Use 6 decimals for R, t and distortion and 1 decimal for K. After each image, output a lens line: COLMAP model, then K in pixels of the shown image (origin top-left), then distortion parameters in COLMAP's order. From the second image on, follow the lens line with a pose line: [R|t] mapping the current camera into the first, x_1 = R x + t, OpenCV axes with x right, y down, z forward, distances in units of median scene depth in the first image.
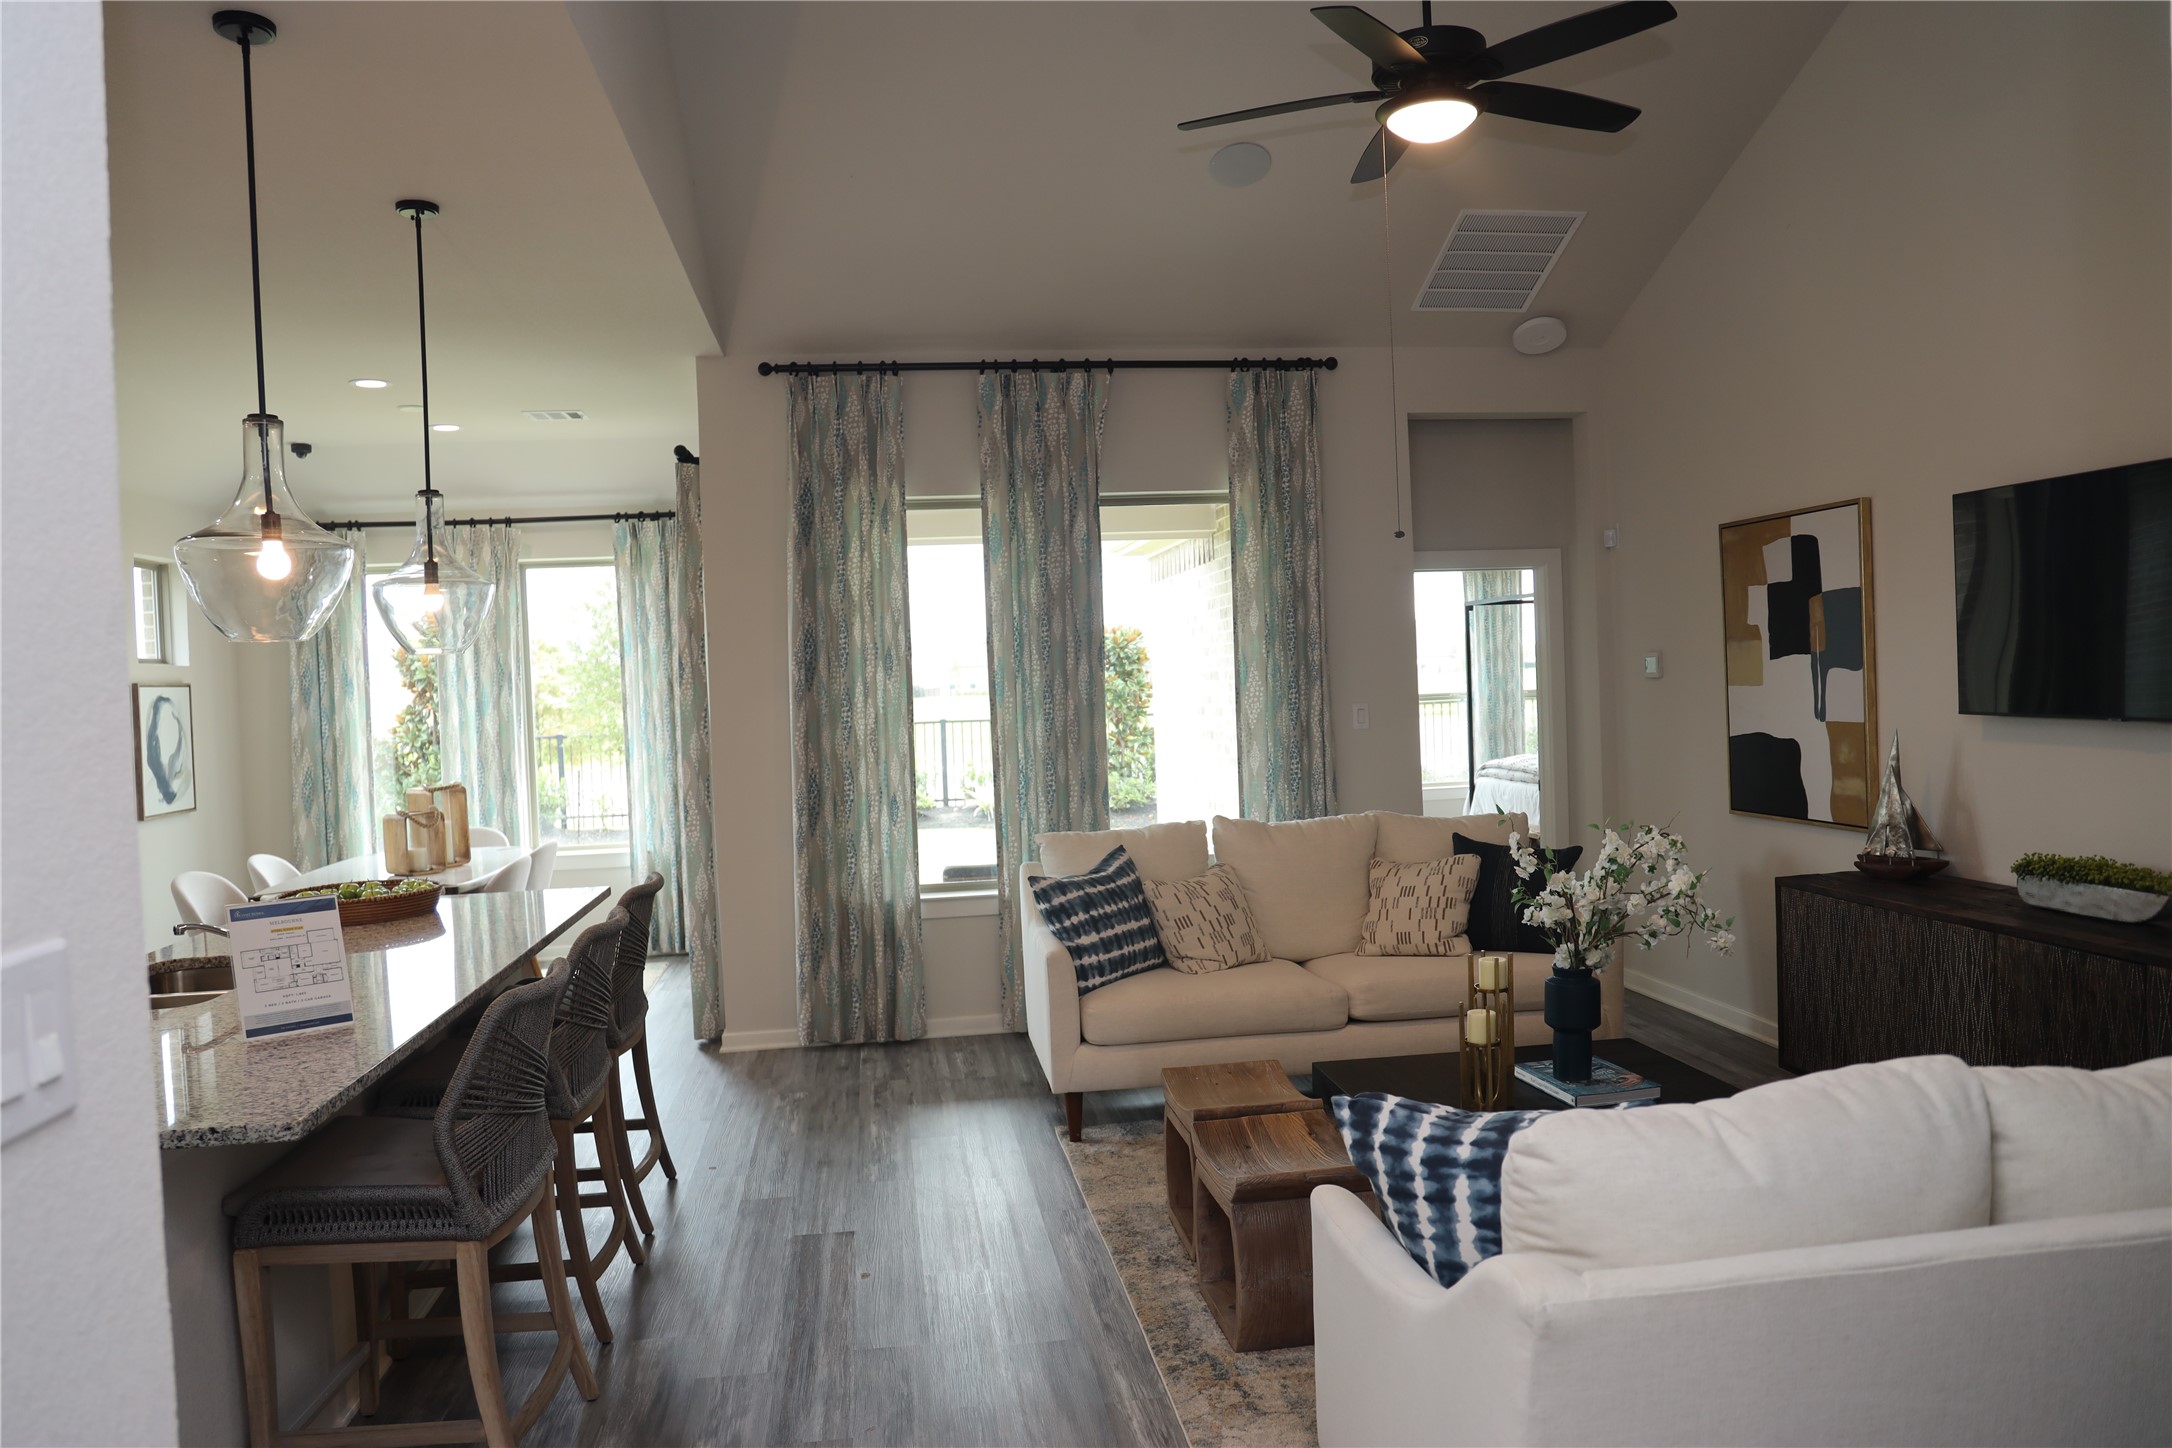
lens RADIAL K [[1508.6, 0, 1086.1], [0, 1508.6, 720.7], [0, 0, 1]] dist [-0.078009, 0.045265]
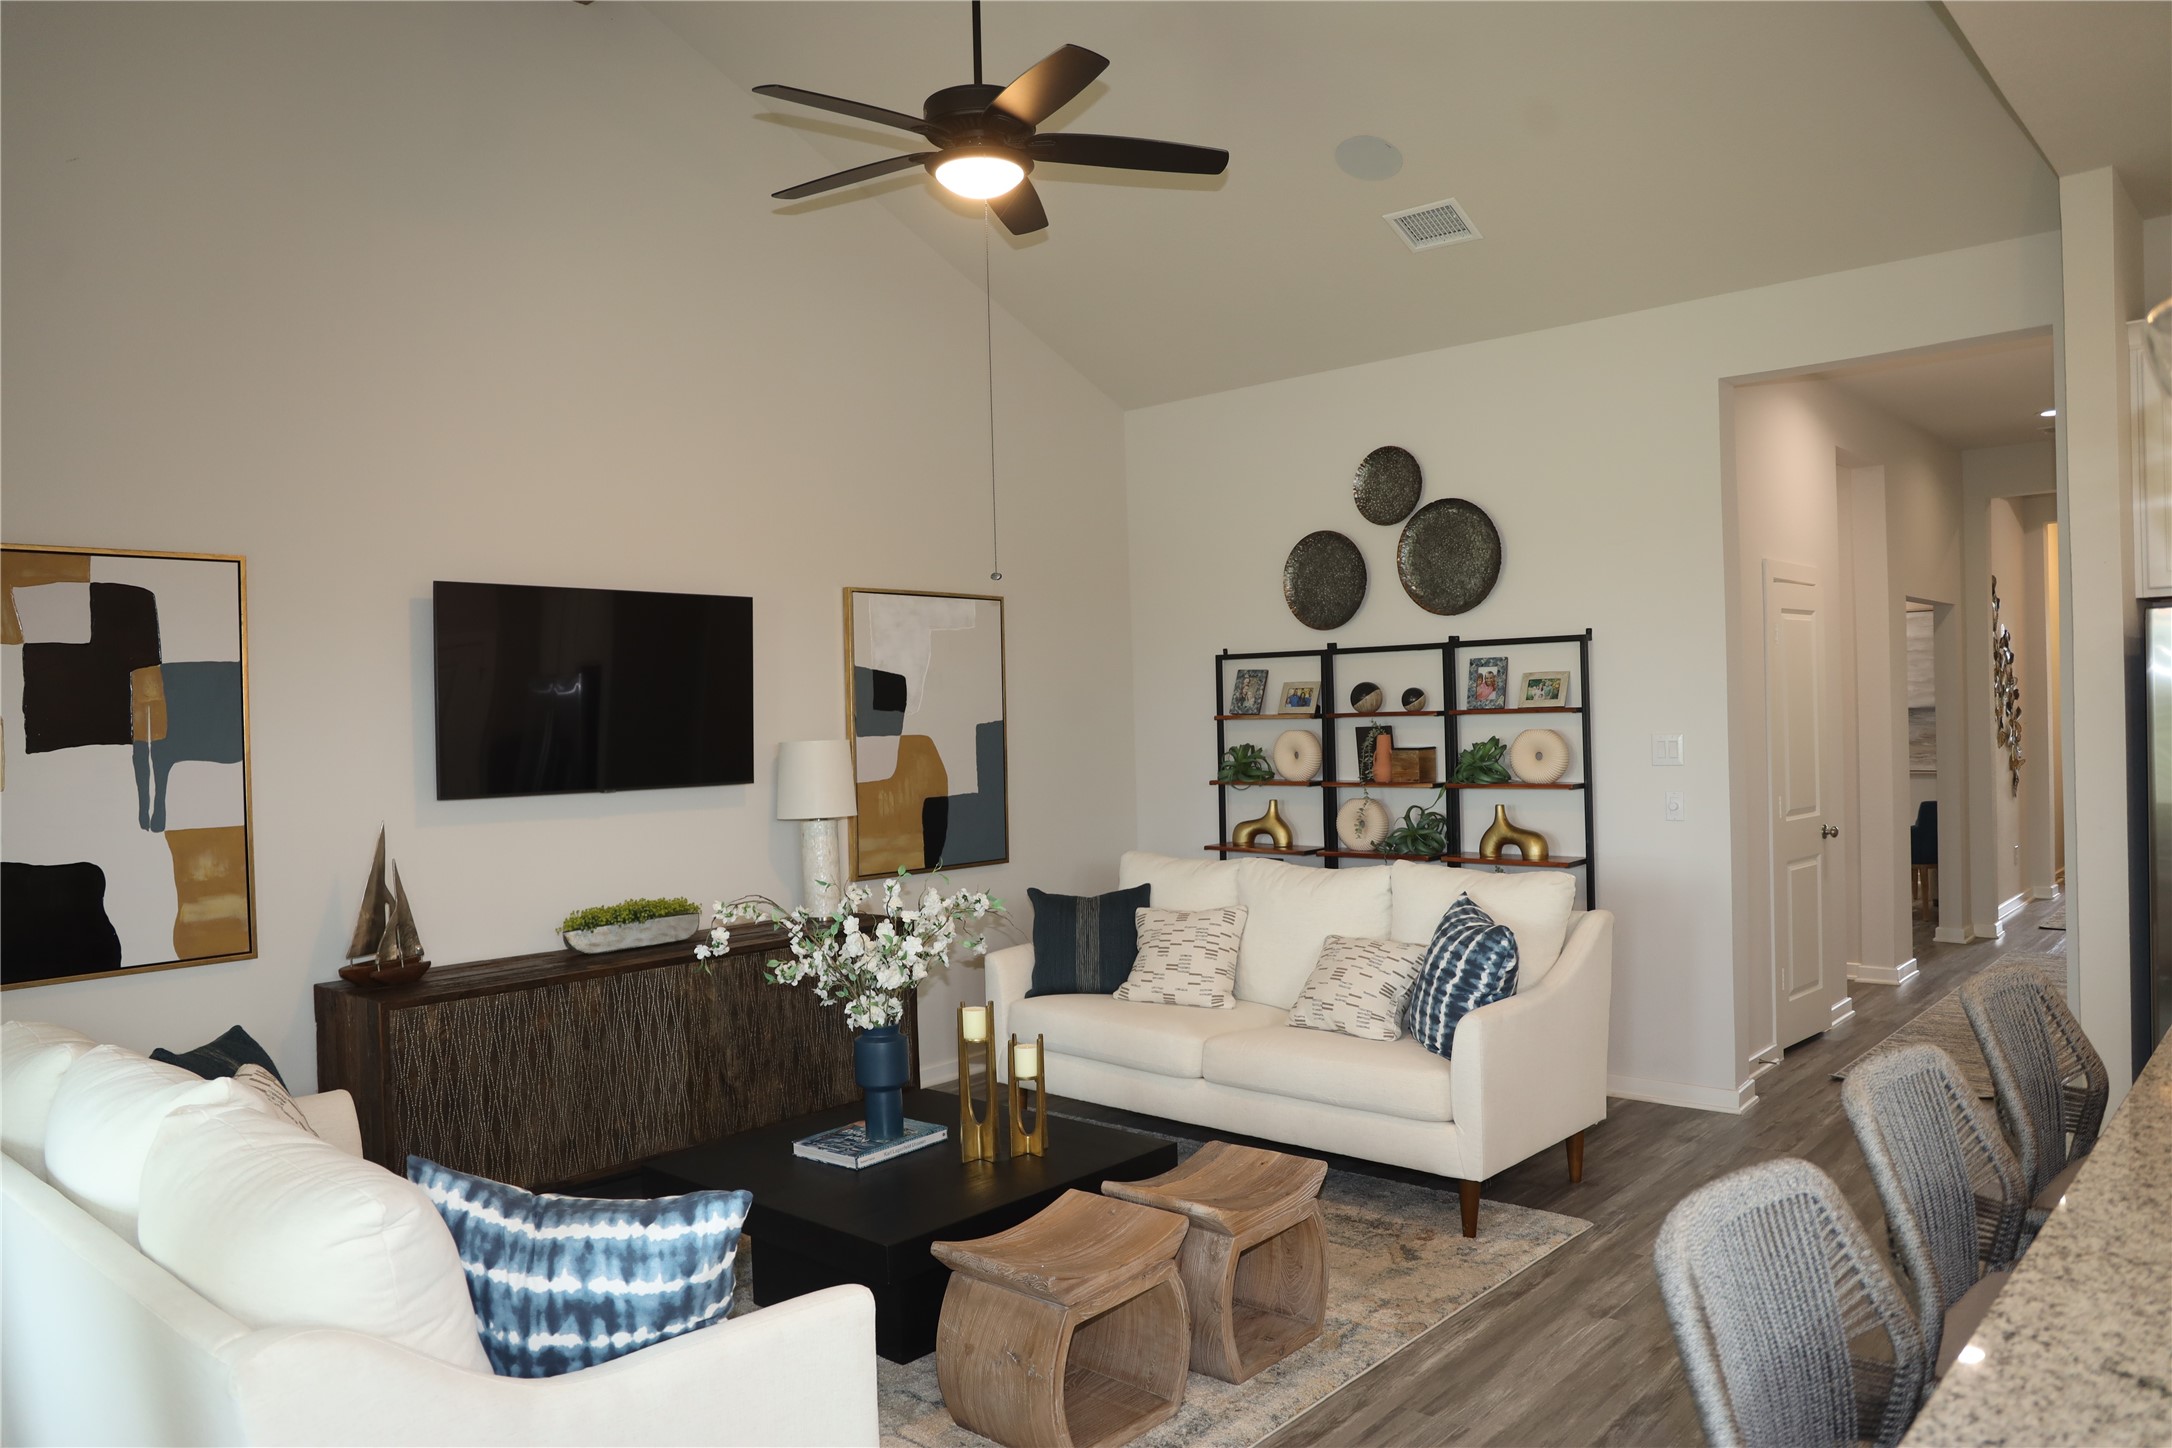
lens RADIAL K [[1508.6, 0, 1067.1], [0, 1508.6, 730.5], [0, 0, 1]] dist [-0.078009, 0.045265]
pose [[-0.638852, 0.048009, 0.767830, -0.399832], [0.074105, 0.997250, -0.000697, -0.016704], [-0.765752, 0.056454, -0.640653, 1.150549]]
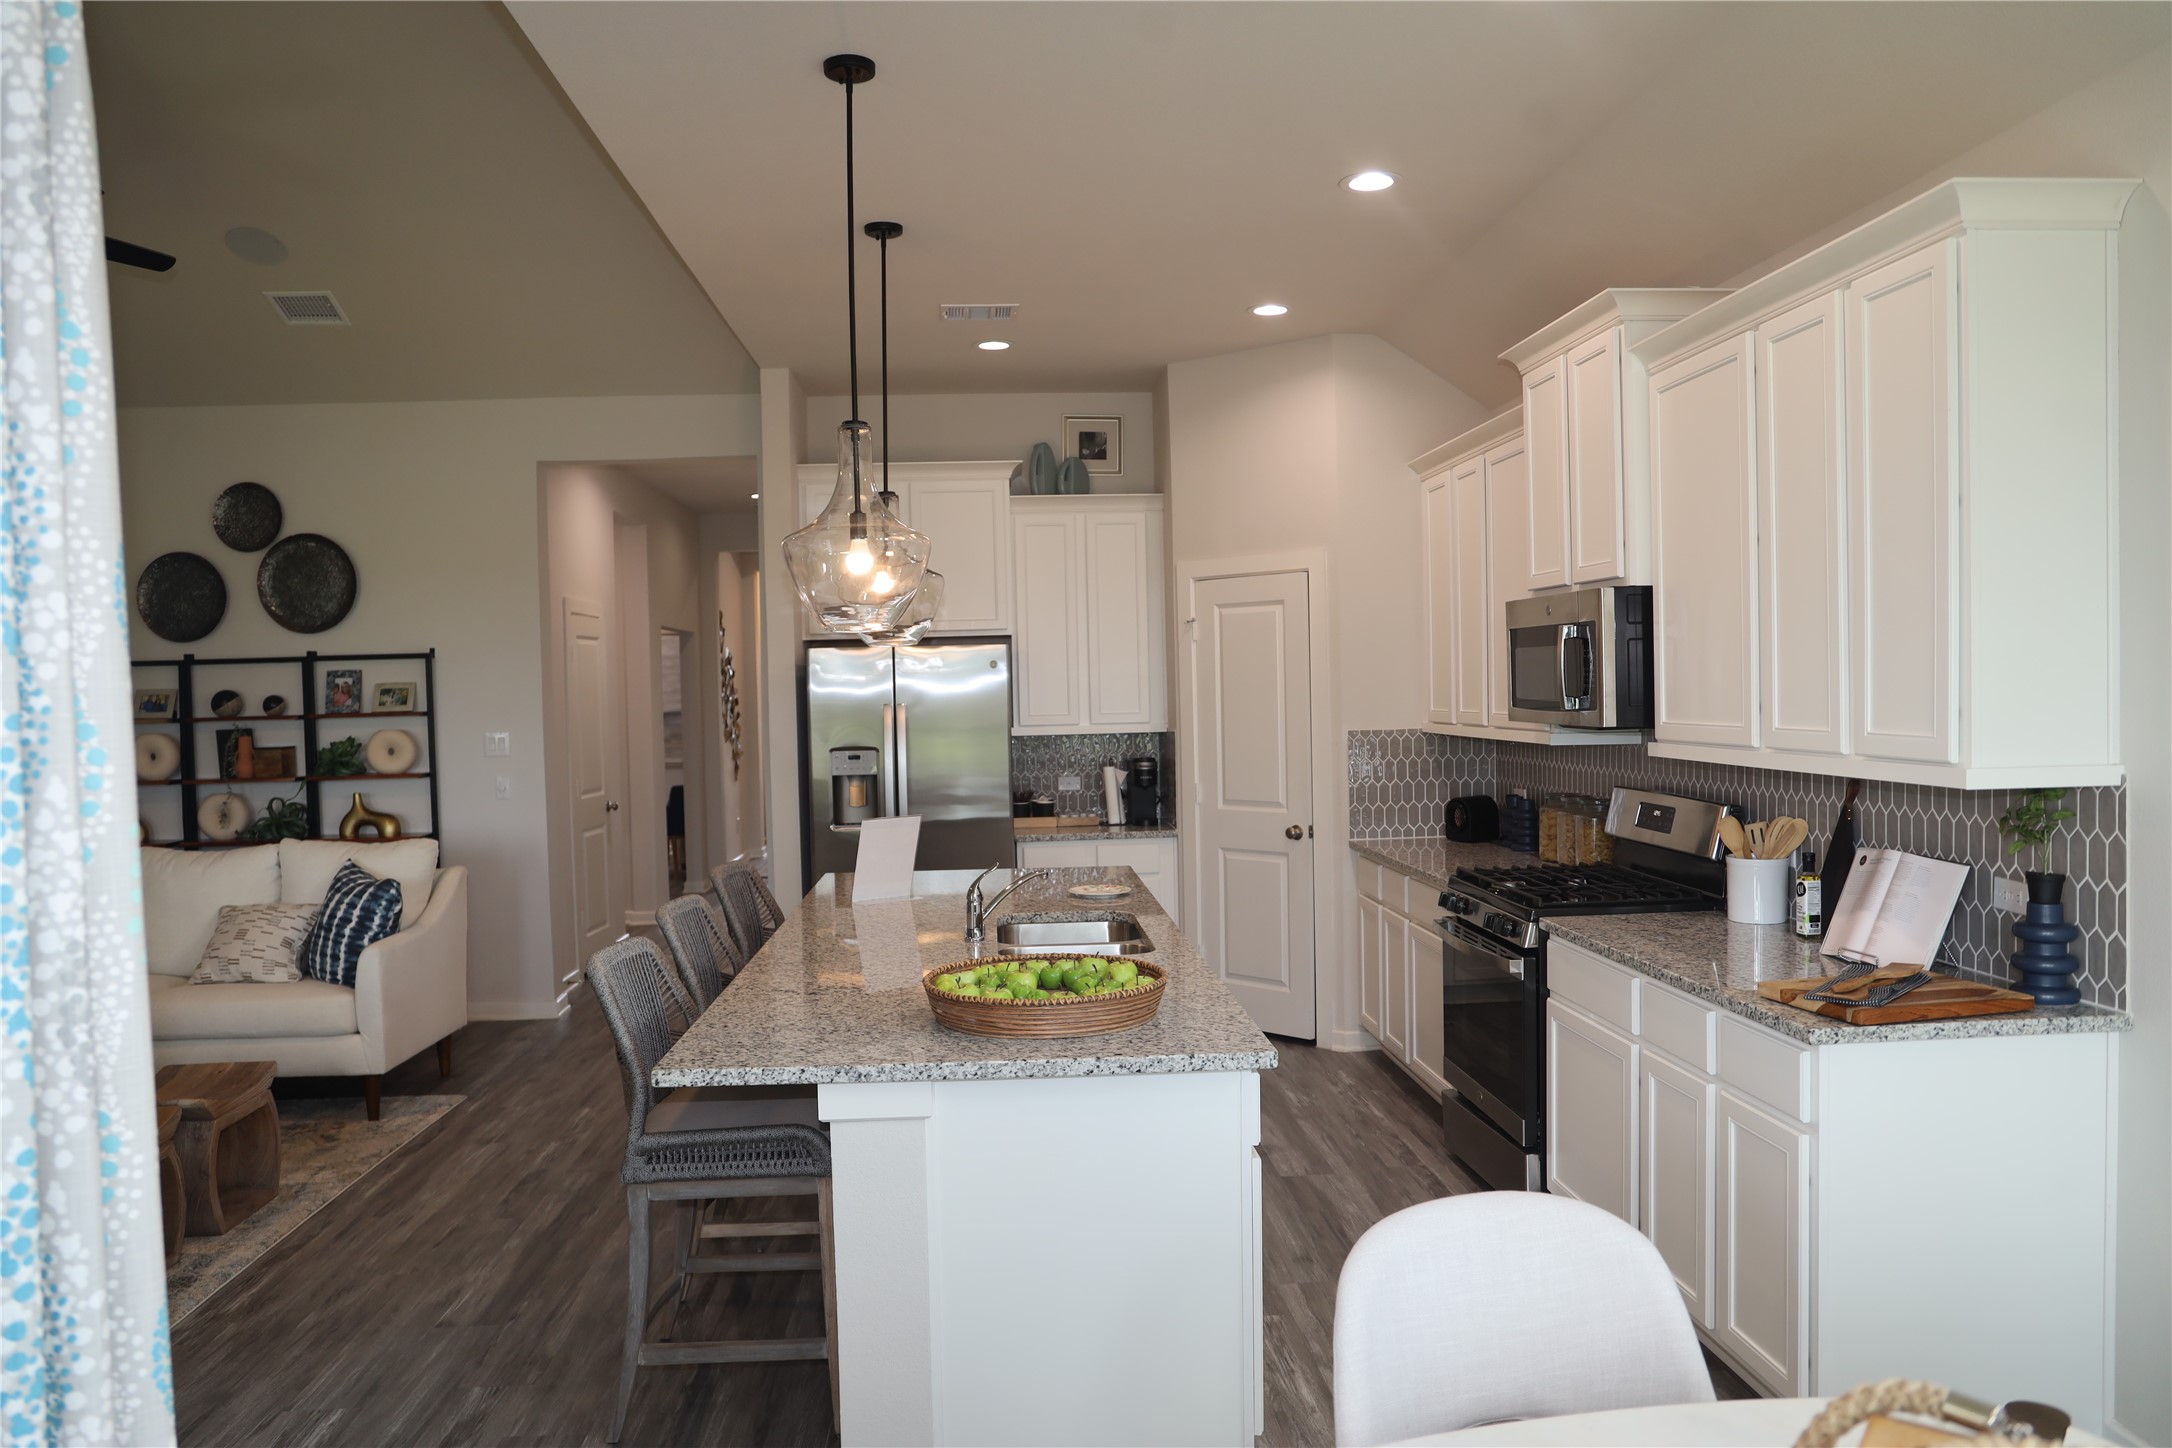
lens RADIAL K [[1508.6, 0, 1088.1], [0, 1508.6, 731.7], [0, 0, 1]] dist [-0.078009, 0.045265]
pose [[-0.995261, 0.061659, 0.075194, -0.623507], [0.065777, 0.996395, 0.053579, -0.026858], [-0.071619, 0.058271, -0.995728, 1.855705]]
